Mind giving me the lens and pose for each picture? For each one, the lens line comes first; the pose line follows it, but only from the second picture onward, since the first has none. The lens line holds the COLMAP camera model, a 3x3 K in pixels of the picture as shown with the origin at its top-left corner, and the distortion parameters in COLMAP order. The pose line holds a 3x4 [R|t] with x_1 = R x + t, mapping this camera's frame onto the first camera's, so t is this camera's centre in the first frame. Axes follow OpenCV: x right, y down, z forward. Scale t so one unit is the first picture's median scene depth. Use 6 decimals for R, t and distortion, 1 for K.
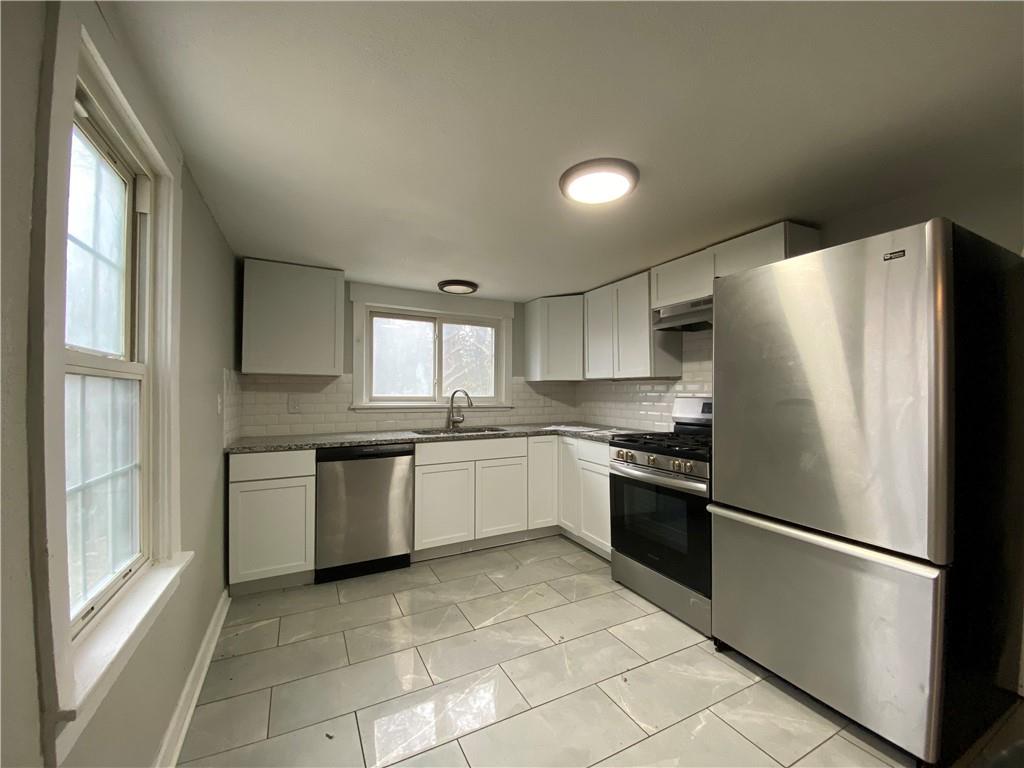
lens RADIAL K [[411.2, 0, 509.3], [0, 411.2, 380.6], [0, 0, 1]] dist [0.011564, -0.005775]
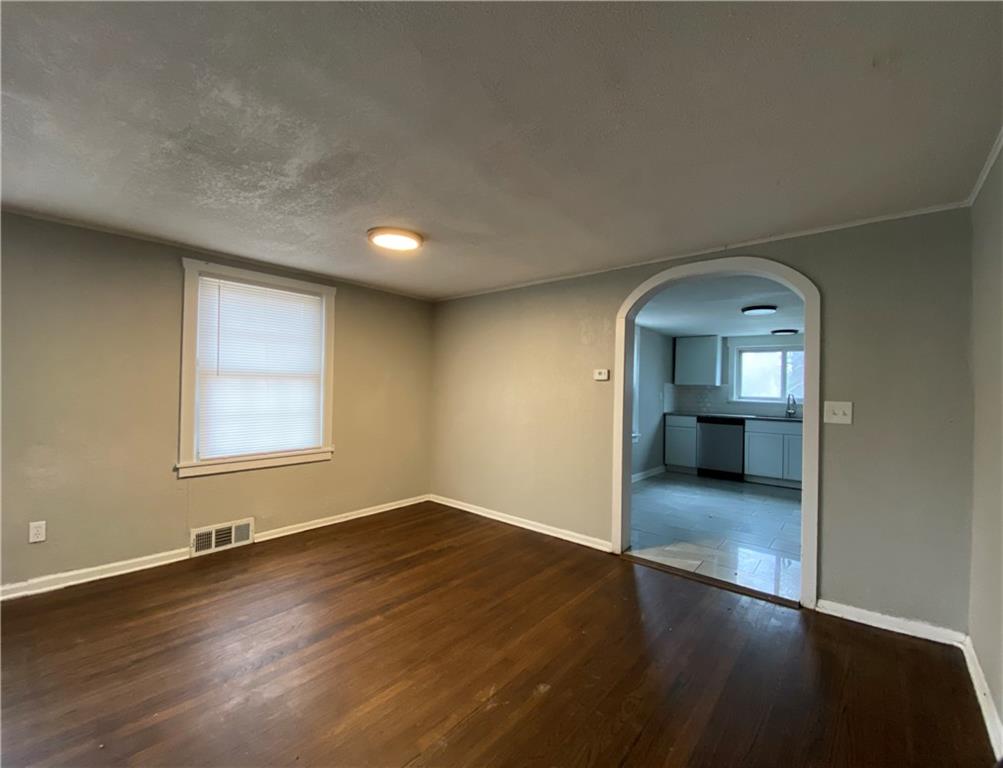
lens RADIAL K [[418.8, 0, 492.9], [0, 418.8, 386.4], [0, 0, 1]] dist [-0.009578, 0.000060]
pose [[0.369347, 0.002121, -0.929289, 1.247737], [-0.000445, 0.999998, 0.002105, -0.010653], [0.929292, -0.000364, 0.369347, -0.909293]]
